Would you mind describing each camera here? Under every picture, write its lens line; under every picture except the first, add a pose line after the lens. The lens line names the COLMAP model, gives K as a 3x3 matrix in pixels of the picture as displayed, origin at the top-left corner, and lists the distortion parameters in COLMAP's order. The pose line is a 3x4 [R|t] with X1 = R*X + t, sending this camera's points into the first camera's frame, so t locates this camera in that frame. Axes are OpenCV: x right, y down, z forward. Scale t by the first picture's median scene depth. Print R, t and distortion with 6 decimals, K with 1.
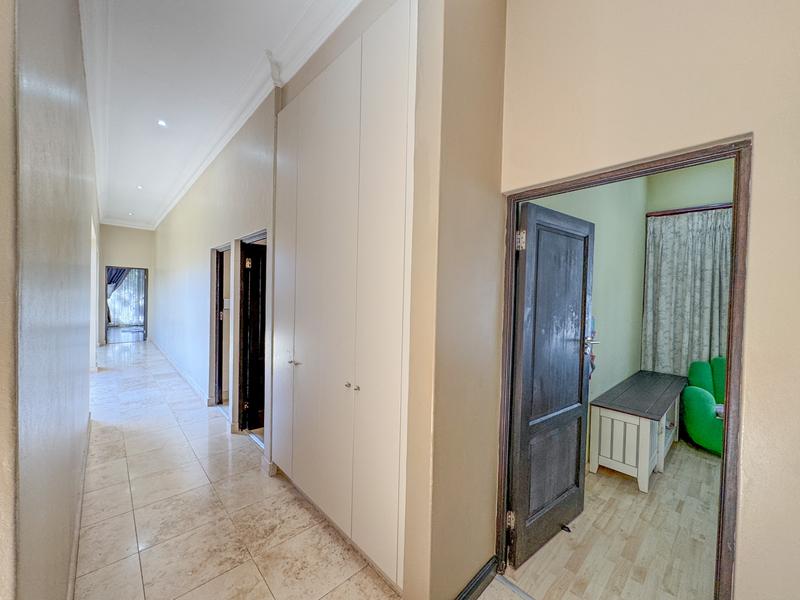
lens RADIAL K [[317.8, 0, 402.9], [0, 317.8, 298.8], [0, 0, 1]] dist [-0.003409, 0.000676]
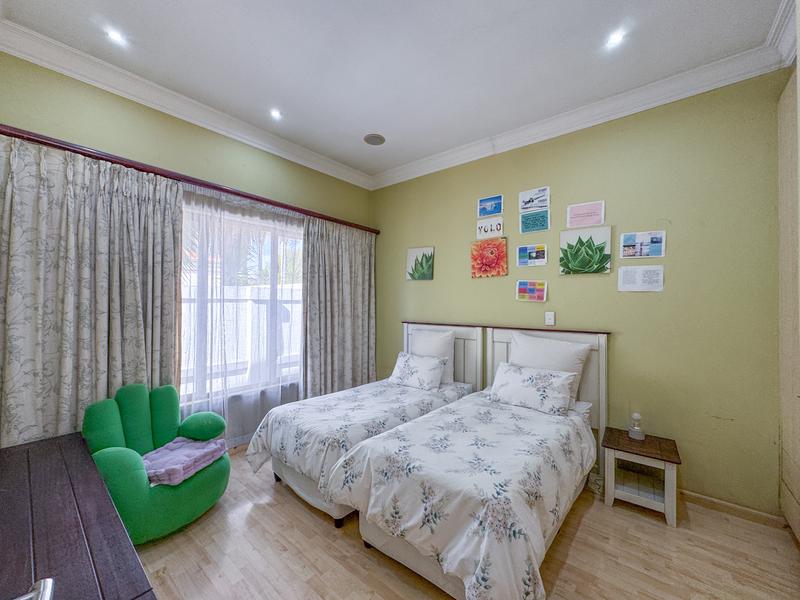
lens RADIAL K [[317.8, 0, 399.6], [0, 317.8, 300.7], [0, 0, 1]] dist [-0.003409, 0.000676]
pose [[-0.122942, -0.018323, 0.992245, 0.248678], [0.005680, 0.999800, 0.019167, -0.004268], [-0.992398, 0.007992, -0.122814, 0.475966]]
